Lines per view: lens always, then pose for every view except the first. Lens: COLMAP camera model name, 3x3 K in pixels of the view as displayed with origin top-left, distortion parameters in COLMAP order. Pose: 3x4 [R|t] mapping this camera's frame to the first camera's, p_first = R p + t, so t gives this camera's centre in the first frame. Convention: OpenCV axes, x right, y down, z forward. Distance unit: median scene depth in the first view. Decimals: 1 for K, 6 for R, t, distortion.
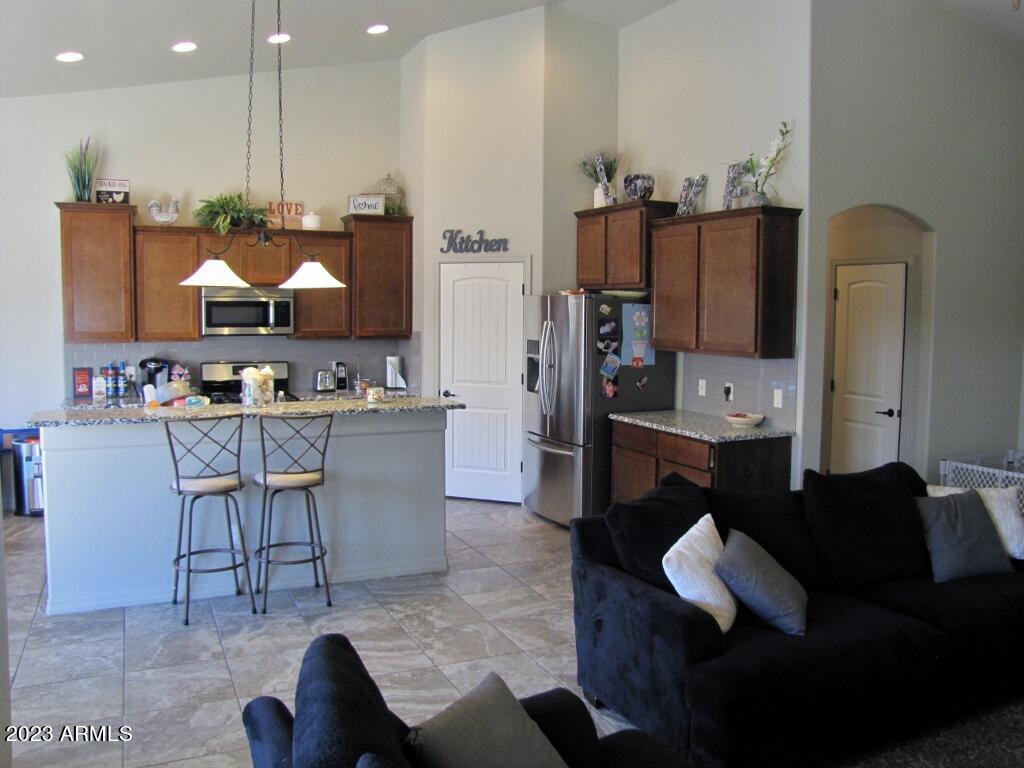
lens RADIAL K [[861.1, 0, 535.7], [0, 861.1, 368.4], [0, 0, 1]] dist [-0.196789, 0.186372]
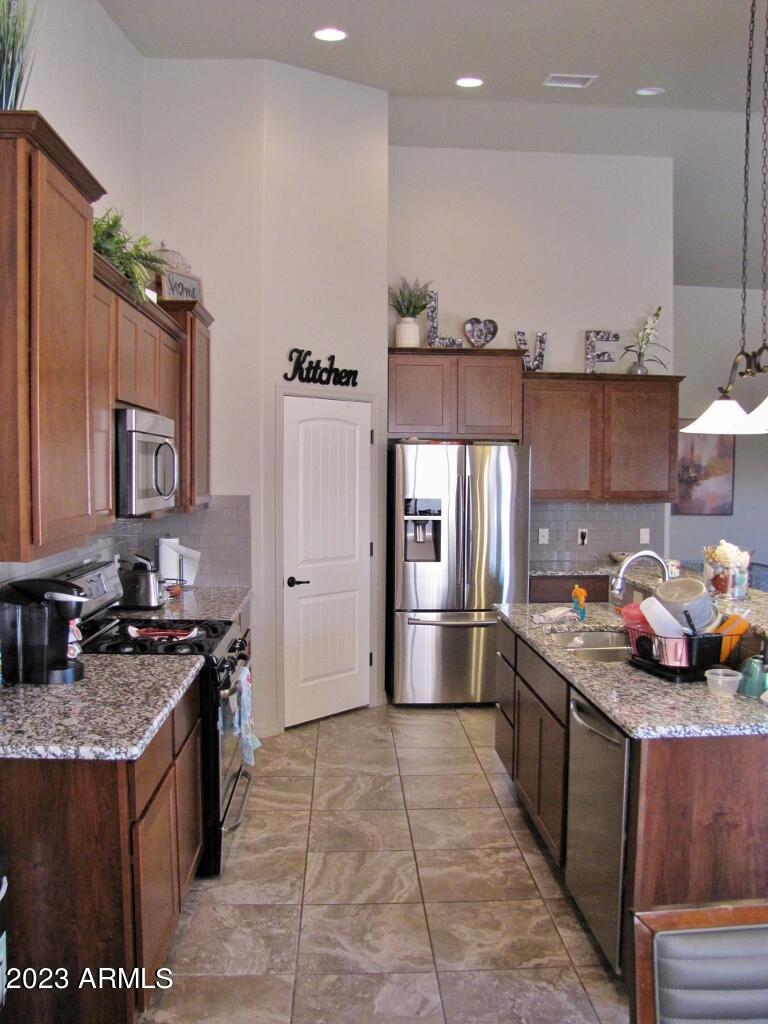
lens RADIAL K [[861.1, 0, 384.0], [0, 861.1, 512.0], [0, 0, 1]] dist [-0.196789, 0.186372]
pose [[0.395900, -0.053885, 0.916711, -0.802078], [0.063396, 0.997499, 0.031256, -0.049869], [-0.916103, 0.045742, 0.398326, 0.728752]]
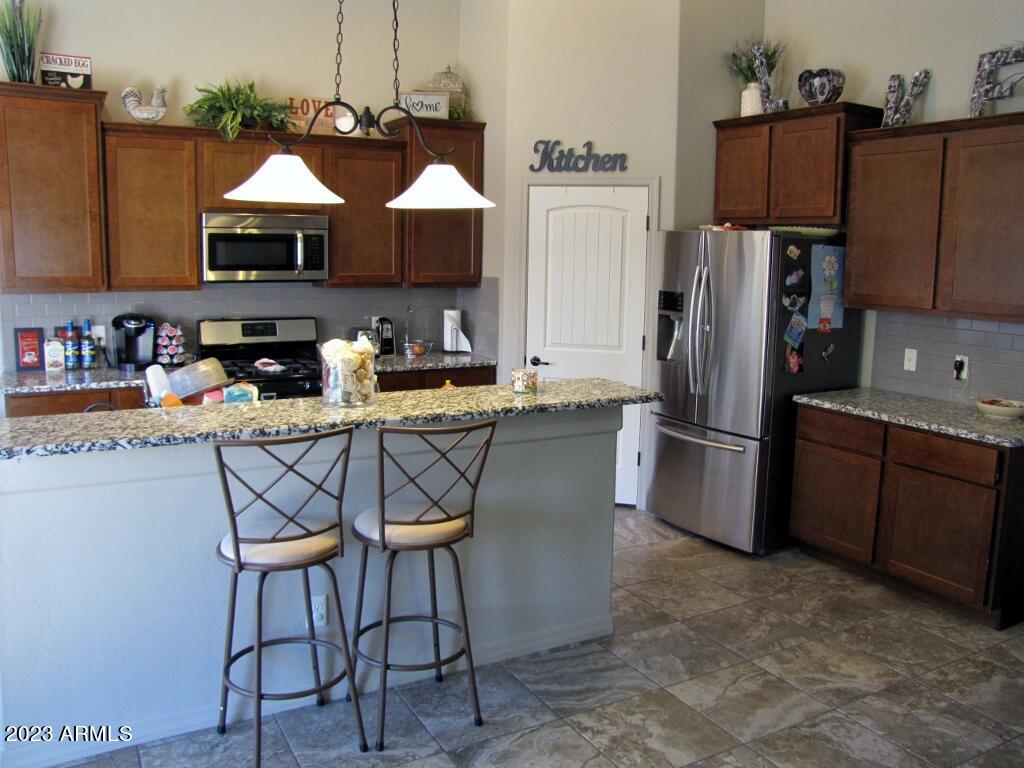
lens RADIAL K [[861.1, 0, 535.7], [0, 861.1, 368.4], [0, 0, 1]] dist [-0.196789, 0.186372]
pose [[0.997292, 0.000754, 0.073535, -0.178309], [-0.005685, 0.997745, 0.066878, -0.016229], [-0.073319, -0.067115, 0.995048, 0.284668]]
